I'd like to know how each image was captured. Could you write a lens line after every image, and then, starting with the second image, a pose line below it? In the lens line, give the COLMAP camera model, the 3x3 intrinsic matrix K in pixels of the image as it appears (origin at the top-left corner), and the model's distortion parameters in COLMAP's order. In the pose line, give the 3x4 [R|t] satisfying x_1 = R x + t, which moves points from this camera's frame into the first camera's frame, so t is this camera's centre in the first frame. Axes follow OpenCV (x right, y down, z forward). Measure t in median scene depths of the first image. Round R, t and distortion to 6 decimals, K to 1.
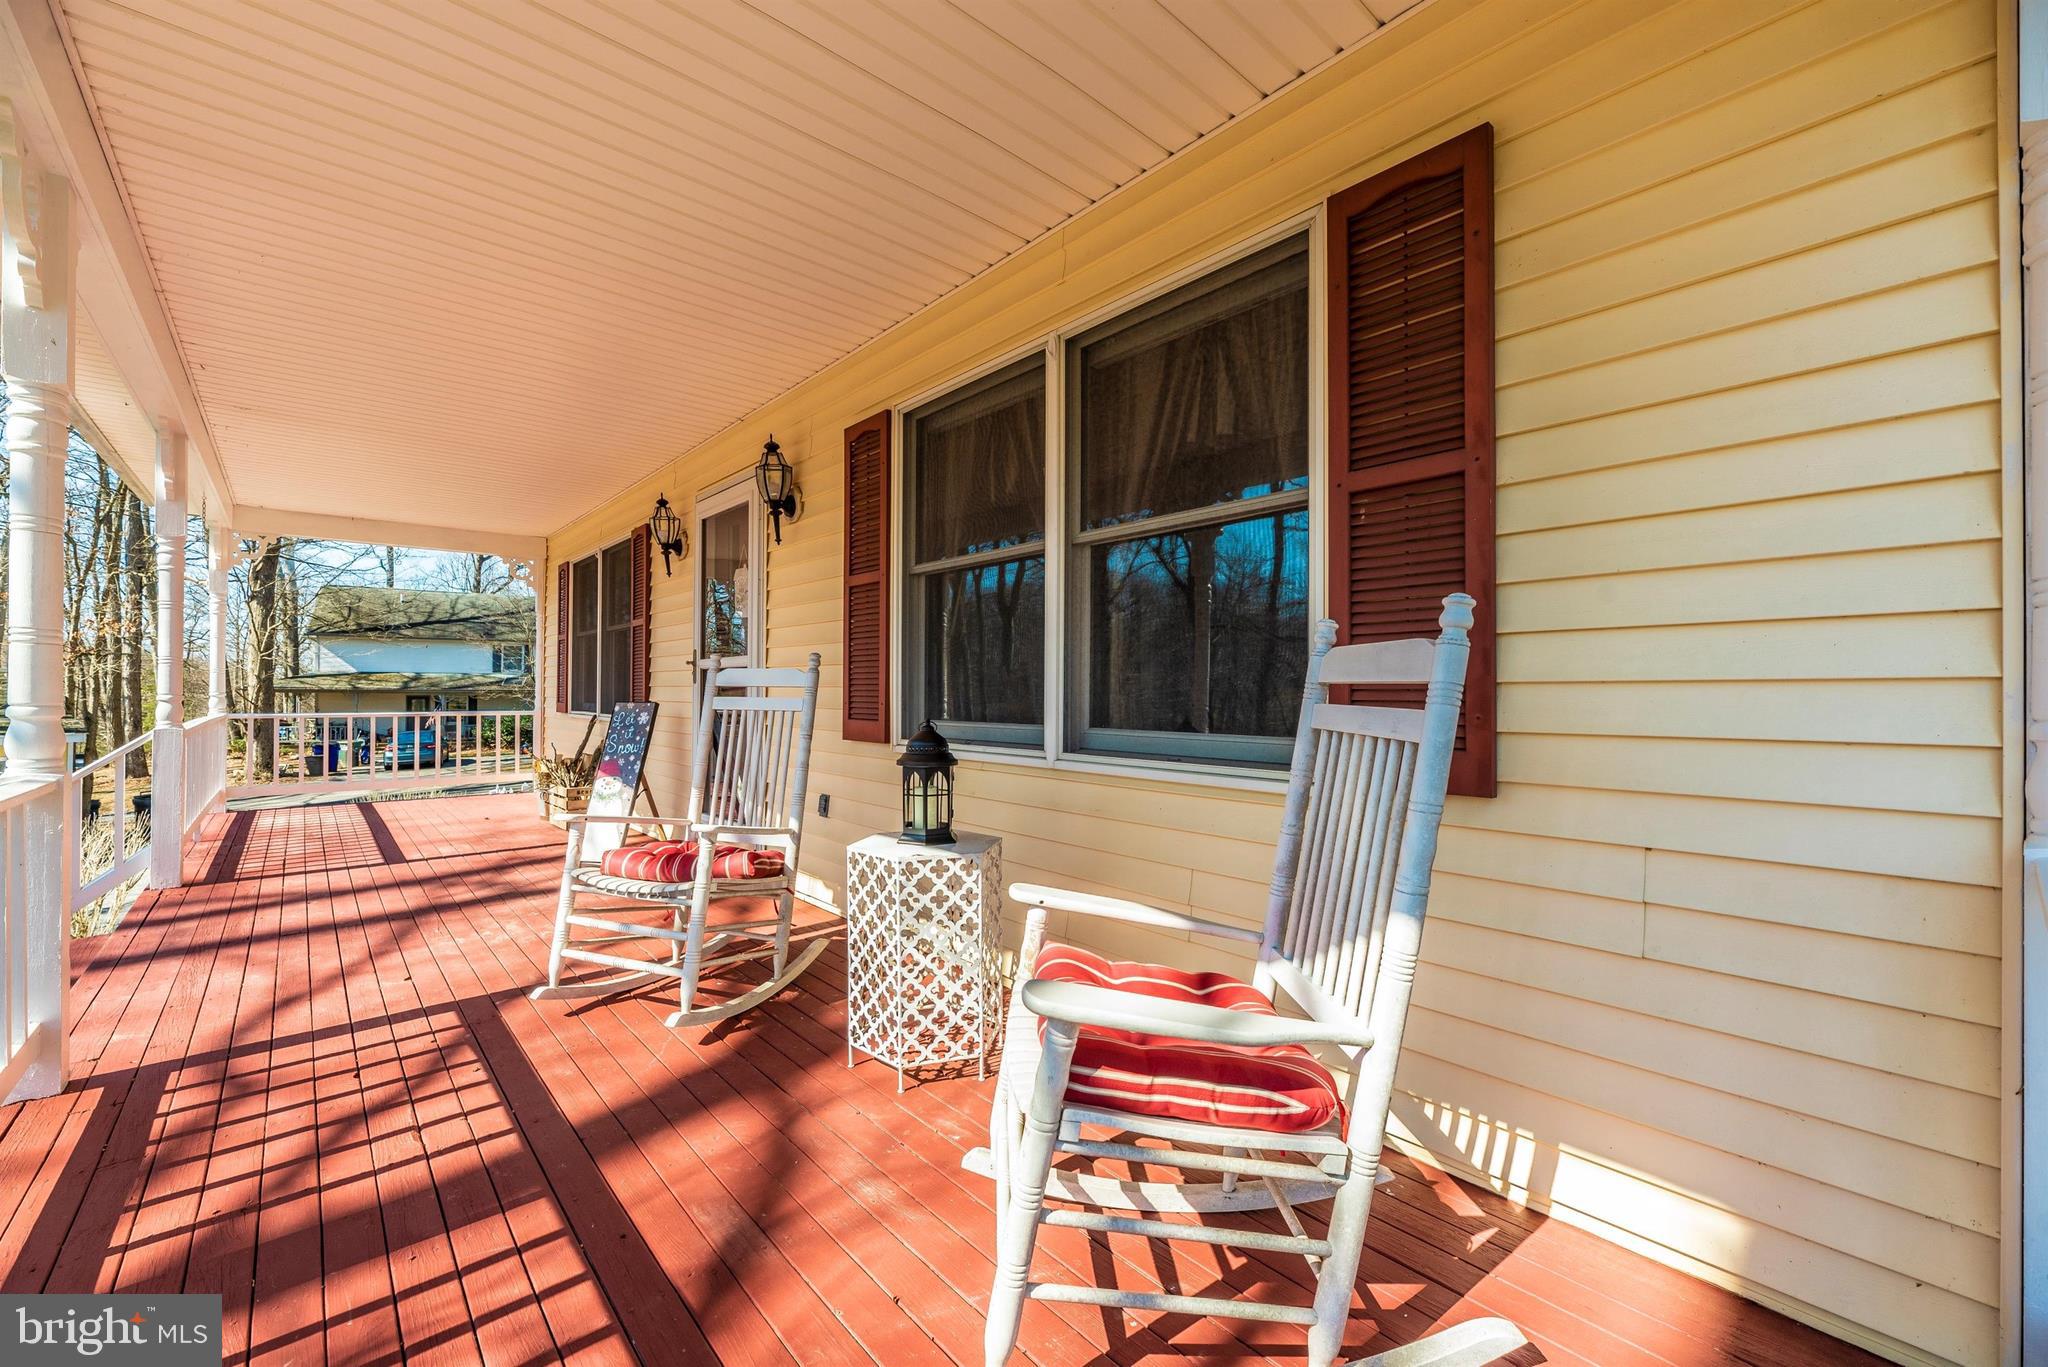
lens RADIAL K [[826.5, 0, 1014.7], [0, 826.5, 691.1], [0, 0, 1]] dist [0.000253, -0.000299]
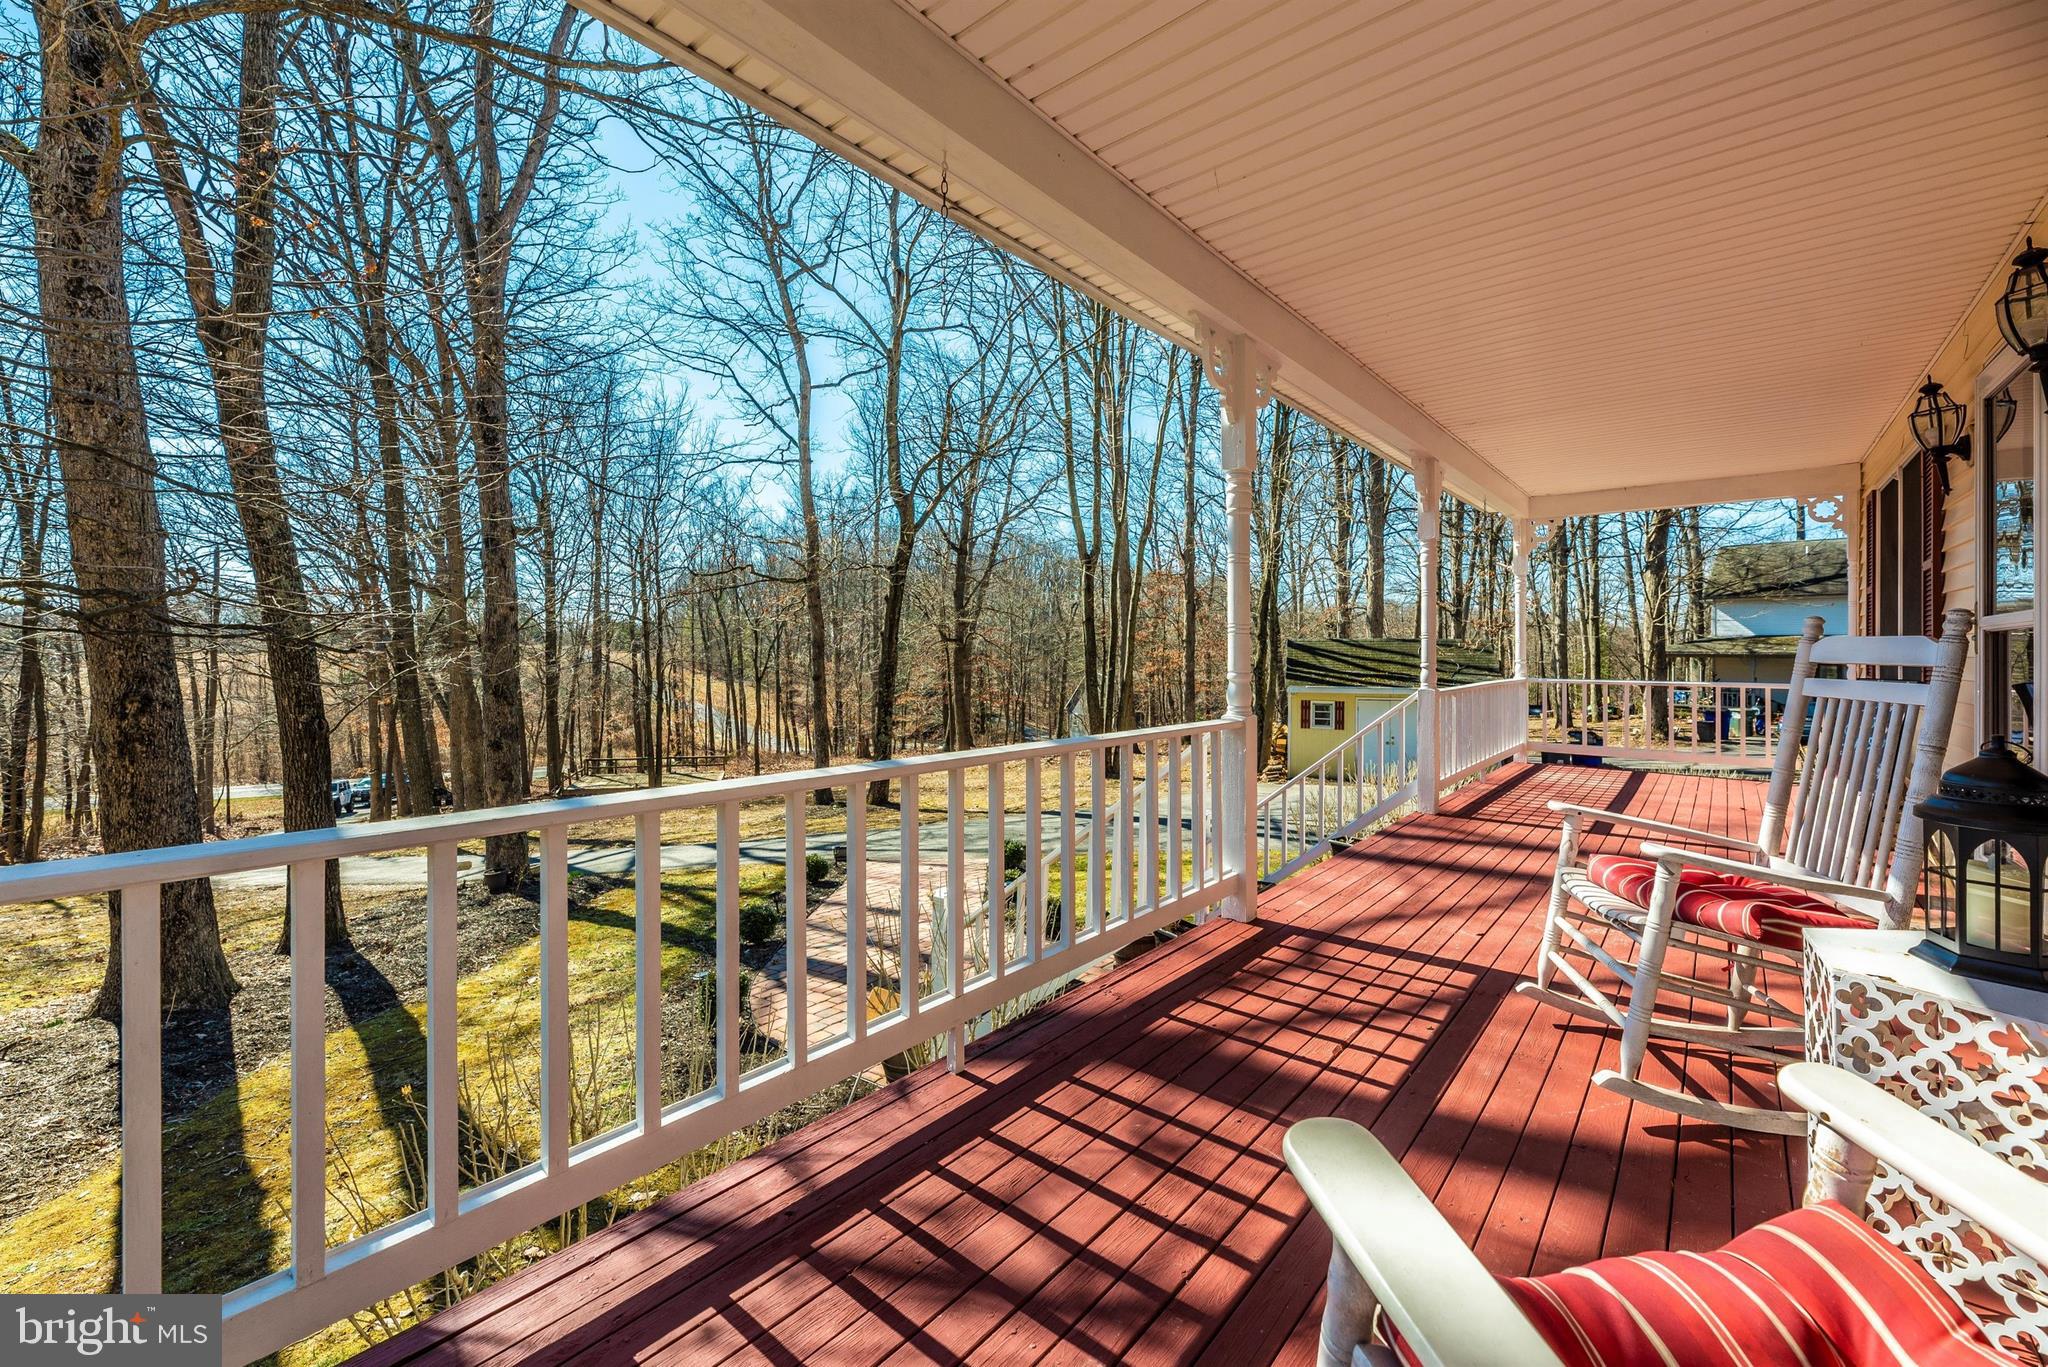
lens RADIAL K [[850.5, 0, 1014.7], [0, 850.5, 647.4], [0, 0, 1]] dist [0.001404, -0.000075]
pose [[0.143410, -0.006024, -0.989645, 0.307992], [-0.001823, 0.999978, -0.006351, -0.016013], [0.989662, 0.002715, 0.143396, 0.284535]]
